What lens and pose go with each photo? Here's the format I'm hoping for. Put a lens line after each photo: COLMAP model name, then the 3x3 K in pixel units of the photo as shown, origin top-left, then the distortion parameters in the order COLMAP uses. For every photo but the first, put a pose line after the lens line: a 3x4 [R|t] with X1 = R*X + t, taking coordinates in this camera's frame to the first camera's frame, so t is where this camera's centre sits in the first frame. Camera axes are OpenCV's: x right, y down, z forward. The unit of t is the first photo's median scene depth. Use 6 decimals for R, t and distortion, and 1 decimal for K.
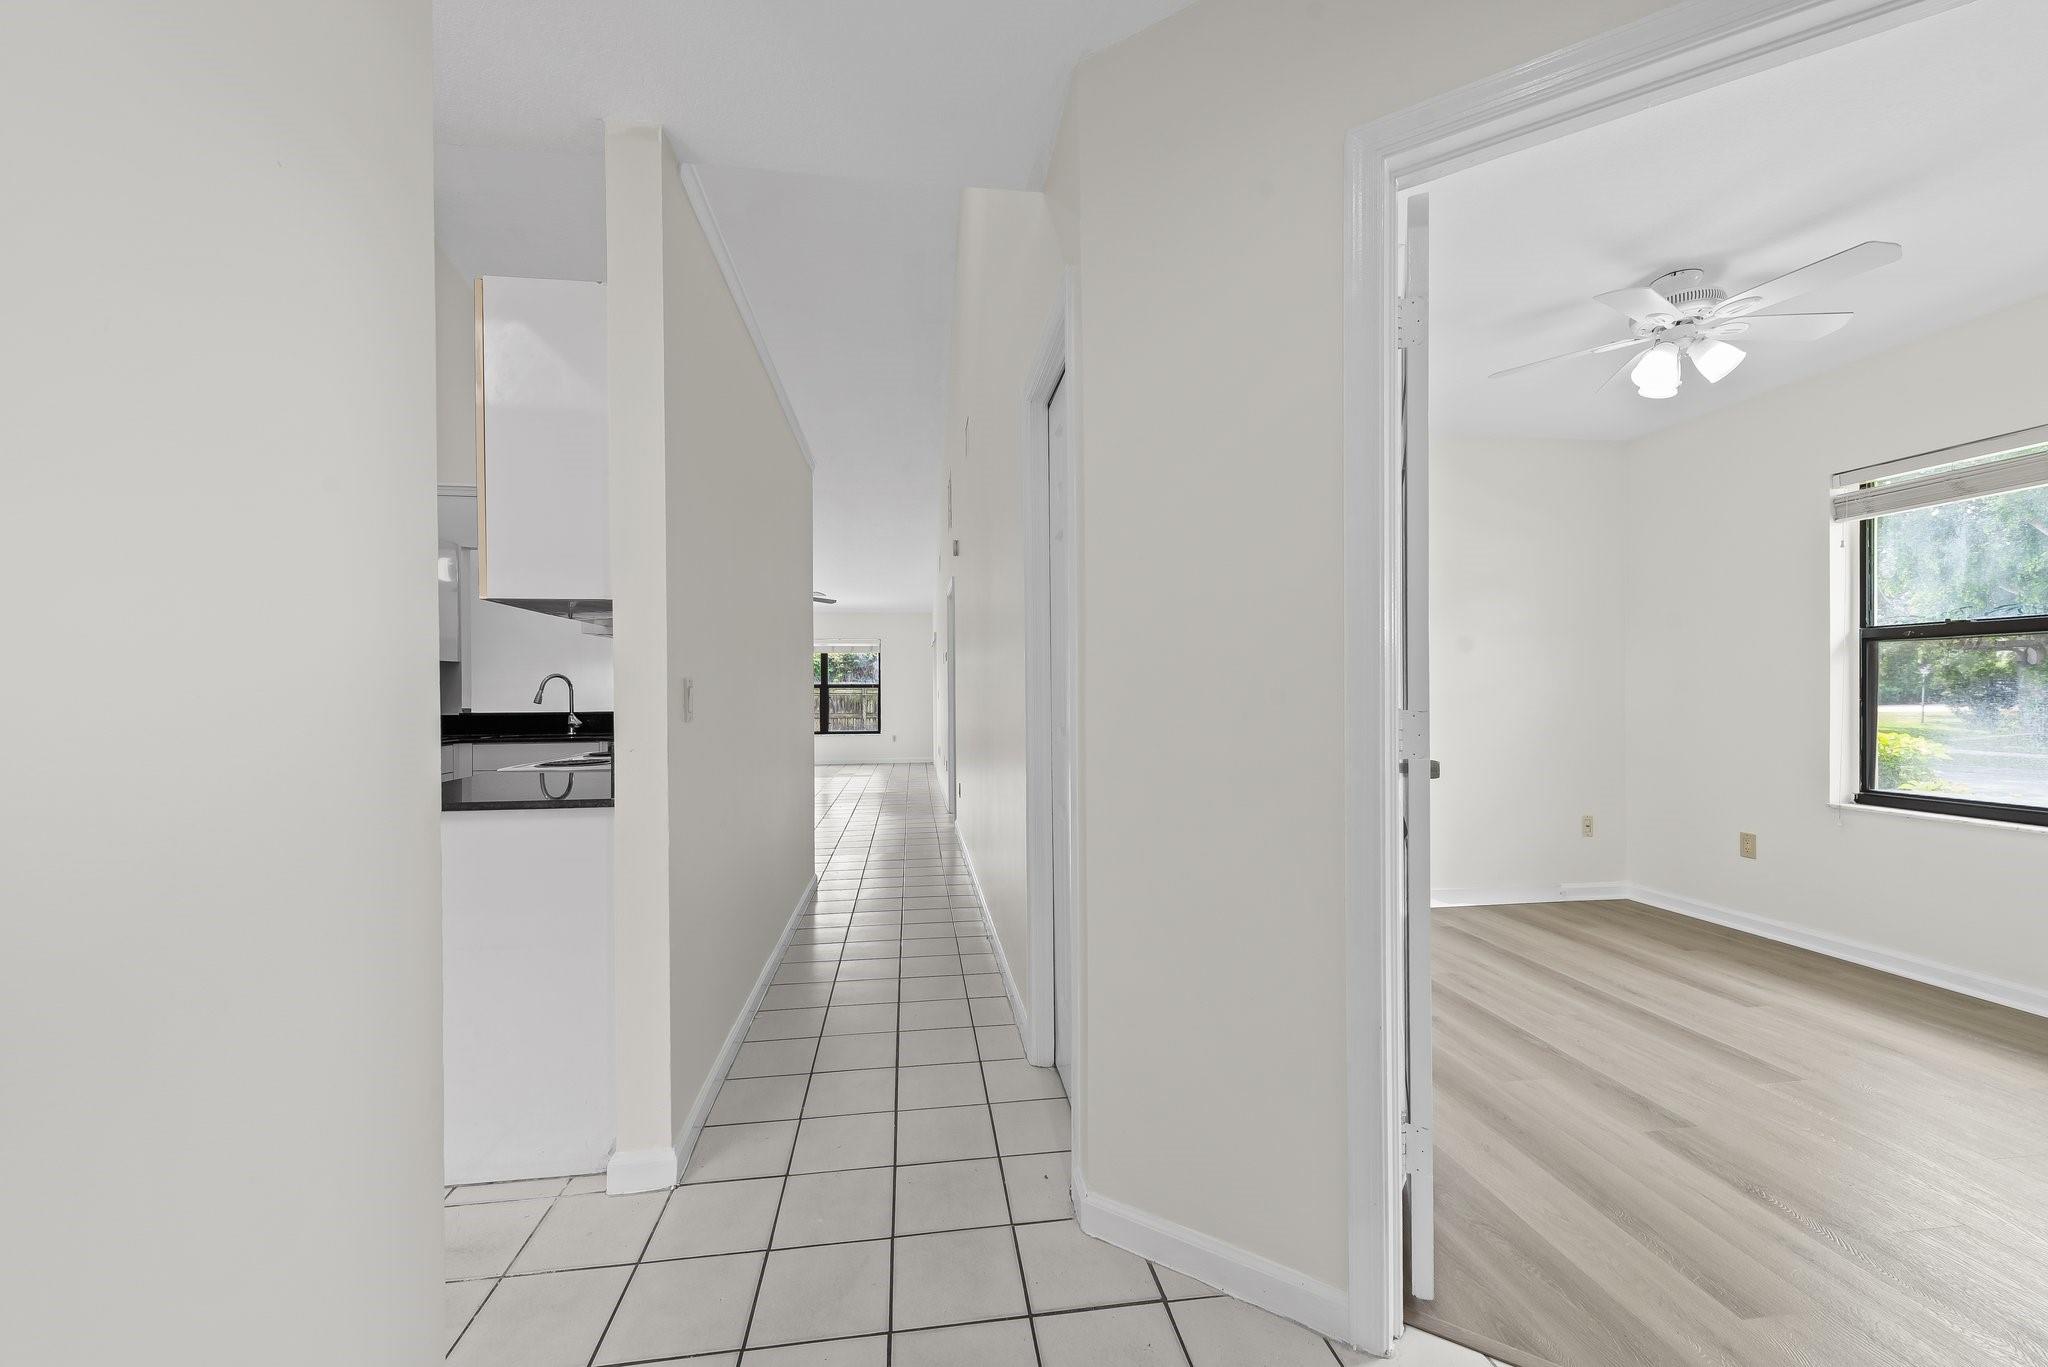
lens RADIAL K [[807.2, 0, 1026.5], [0, 807.2, 689.5], [0, 0, 1]] dist [0.010564, -0.000193]
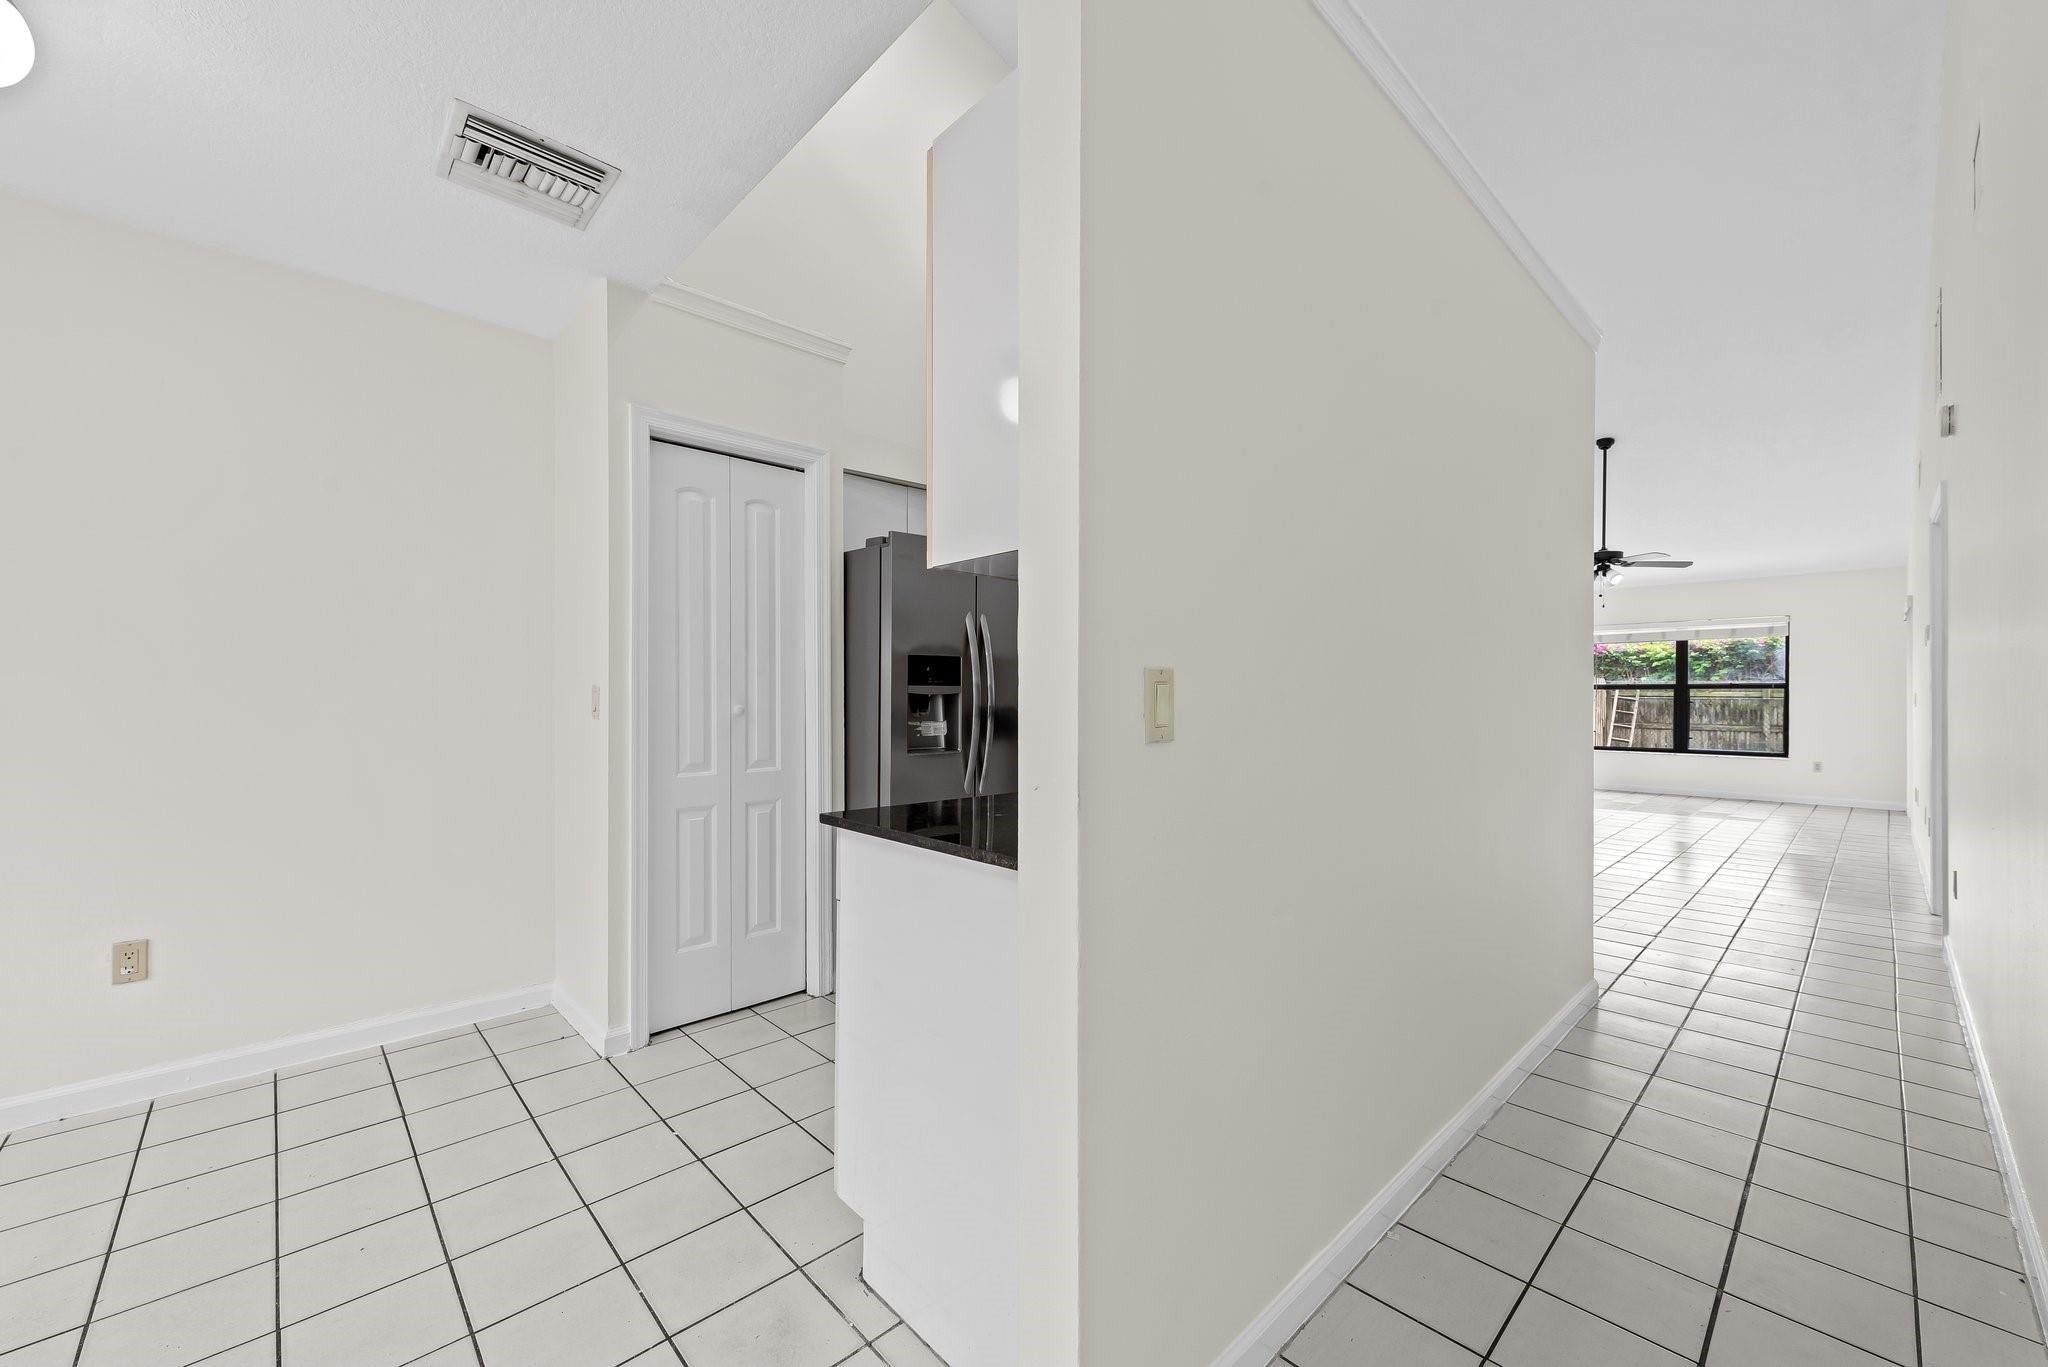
lens RADIAL K [[807.2, 0, 1014.4], [0, 807.2, 693.0], [0, 0, 1]] dist [0.010564, -0.000193]
pose [[0.575181, 0.004718, -0.818012, 0.000169], [-0.002063, 0.999989, 0.004318, 0.000006], [0.818023, -0.000796, 0.575185, 0.110457]]
